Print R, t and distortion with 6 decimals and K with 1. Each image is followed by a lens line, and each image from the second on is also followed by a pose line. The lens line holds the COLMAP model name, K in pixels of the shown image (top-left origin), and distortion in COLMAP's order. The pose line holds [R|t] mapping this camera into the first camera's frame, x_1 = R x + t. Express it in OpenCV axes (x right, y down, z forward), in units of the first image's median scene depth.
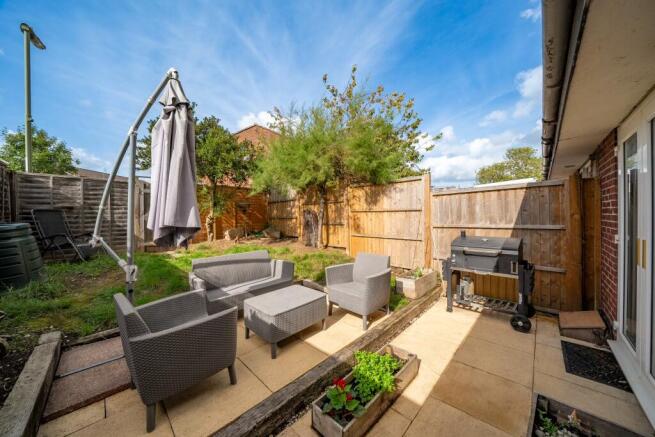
lens RADIAL K [[226.8, 0, 325.5], [0, 226.8, 217.7], [0, 0, 1]] dist [-0.016192, 0.000137]
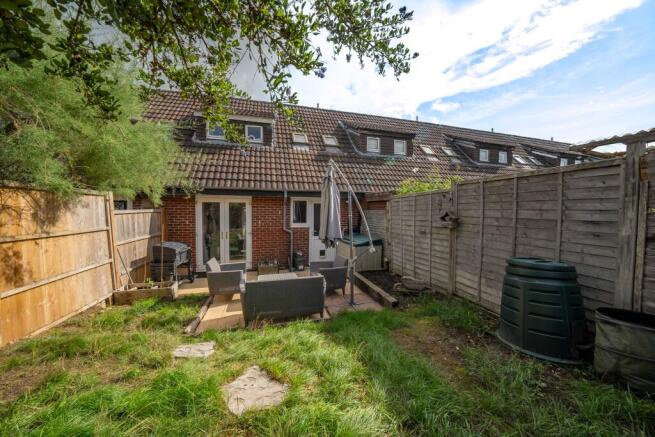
lens RADIAL K [[226.8, 0, 325.5], [0, 226.8, 217.7], [0, 0, 1]] dist [-0.016192, 0.000137]
pose [[-0.856196, -0.003426, 0.516639, -0.663166], [0.013486, 0.999489, 0.028979, -0.079821], [-0.516475, 0.031779, -0.855713, 1.091507]]
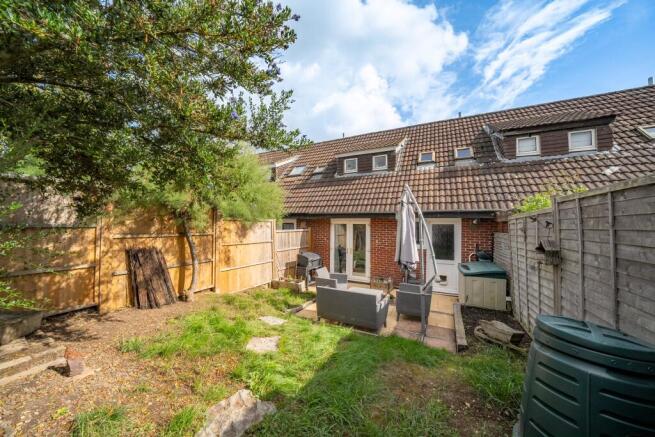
lens RADIAL K [[226.8, 0, 325.5], [0, 226.8, 217.7], [0, 0, 1]] dist [-0.016192, 0.000137]
pose [[-0.279232, 0.048897, 0.958978, -0.964729], [-0.001048, 0.998686, -0.051227, -0.098013], [-0.960223, -0.015309, -0.278814, 0.898960]]
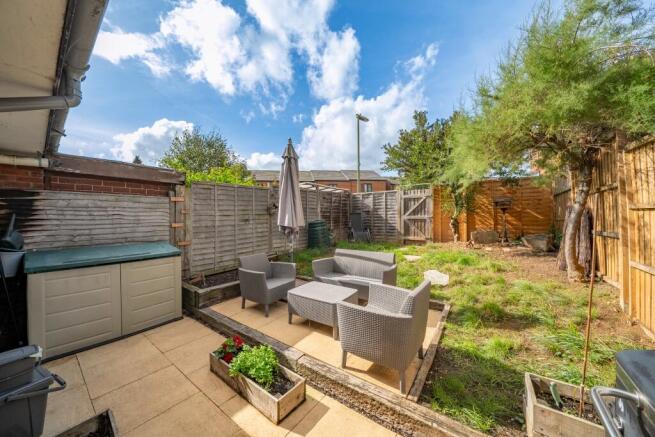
lens RADIAL K [[226.8, 0, 325.5], [0, 226.8, 217.7], [0, 0, 1]] dist [-0.016192, 0.000137]
pose [[0.130445, 0.013133, -0.991369, 0.465135], [0.003653, 0.999899, 0.013727, -0.019376], [0.991449, -0.005412, 0.130383, 0.412220]]
